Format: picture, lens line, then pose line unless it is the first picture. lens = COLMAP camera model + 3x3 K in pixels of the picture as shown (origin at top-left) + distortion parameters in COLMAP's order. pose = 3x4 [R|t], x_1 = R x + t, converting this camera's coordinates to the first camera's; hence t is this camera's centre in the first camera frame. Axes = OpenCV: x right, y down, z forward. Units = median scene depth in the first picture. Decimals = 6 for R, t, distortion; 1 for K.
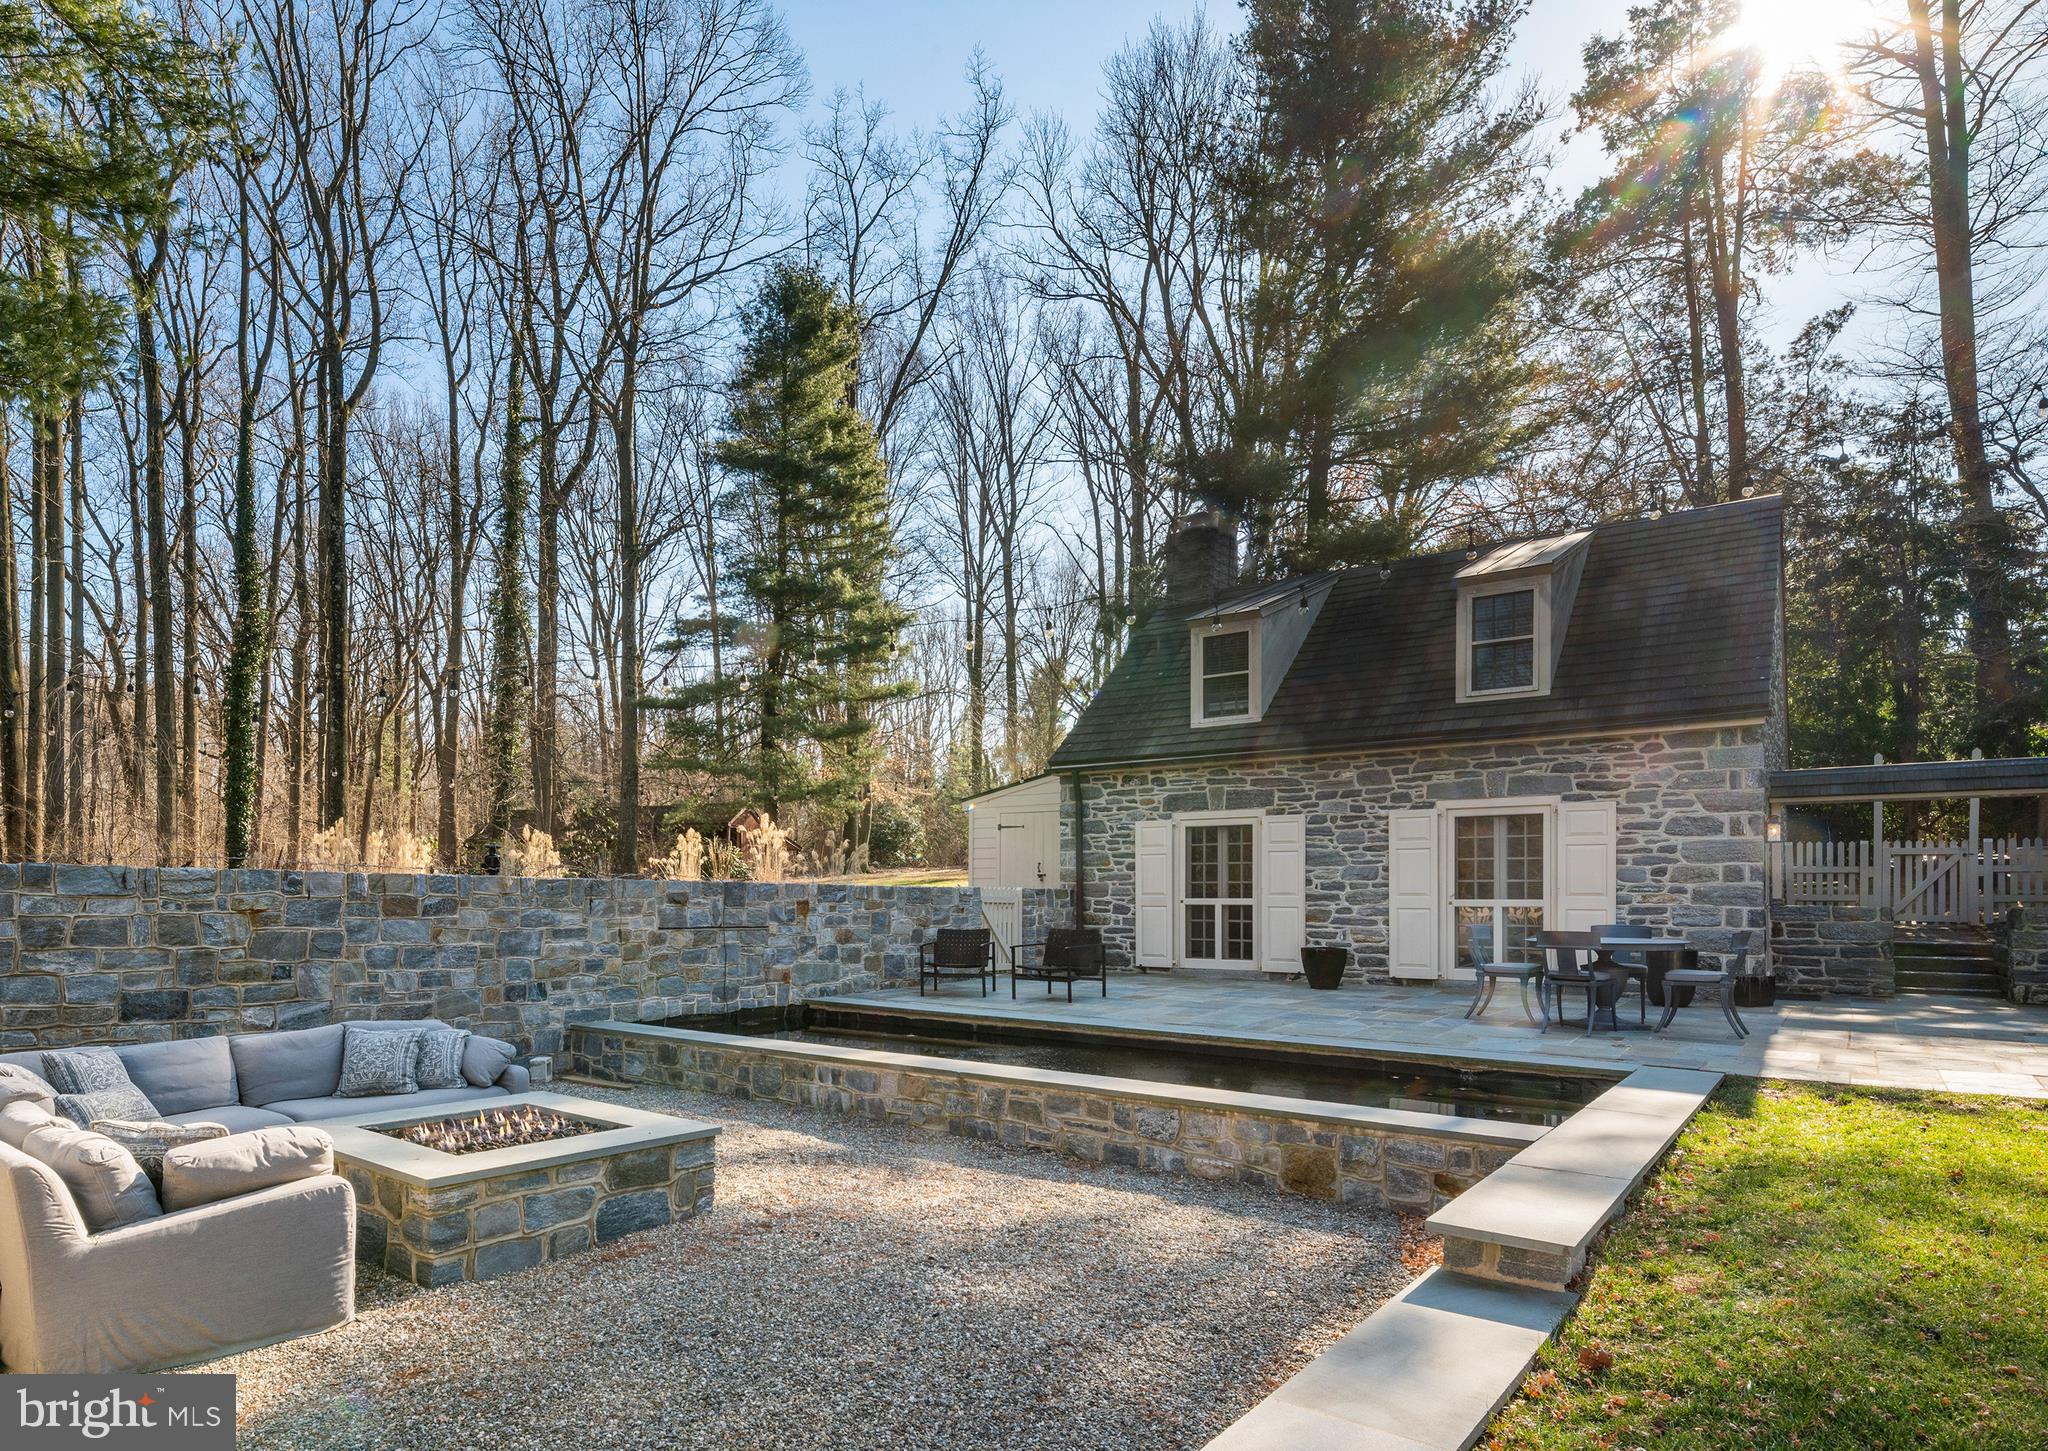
lens RADIAL K [[1167.1, 0, 894.5], [0, 1167.1, 885.3], [0, 0, 1]] dist [0.004974, -0.003091]
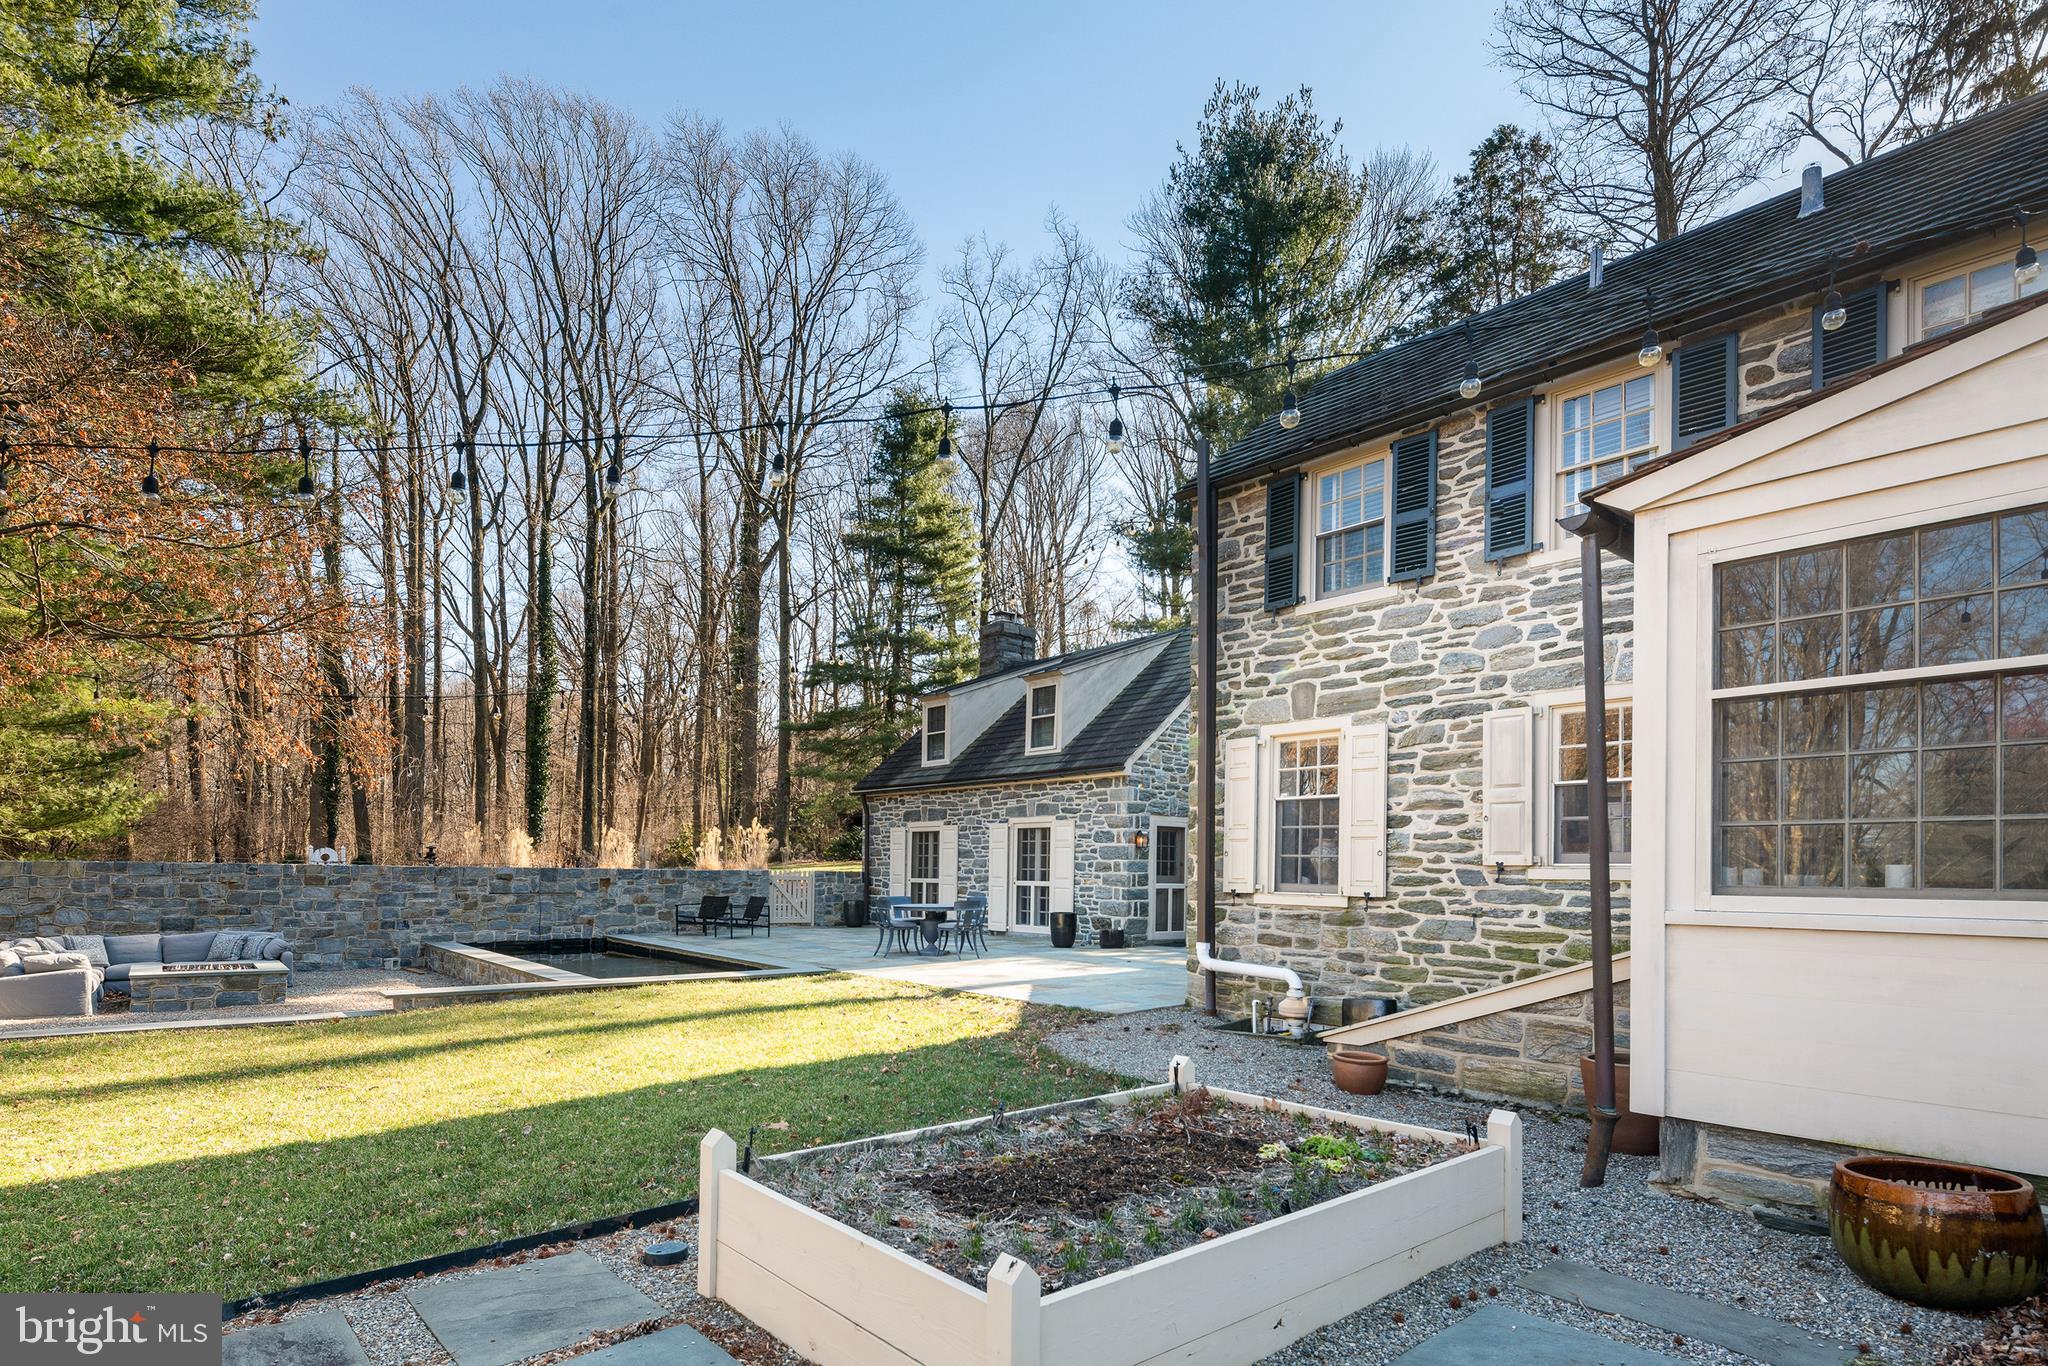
lens RADIAL K [[1056.2, 0, 1026.3], [0, 1056.2, 854.9], [0, 0, 1]] dist [-0.000020, -0.000289]
pose [[0.985104, 0.004099, -0.171913, 0.757818], [-0.004865, 0.999980, -0.004036, -0.017464], [0.171893, 0.004812, 0.985104, -0.412958]]
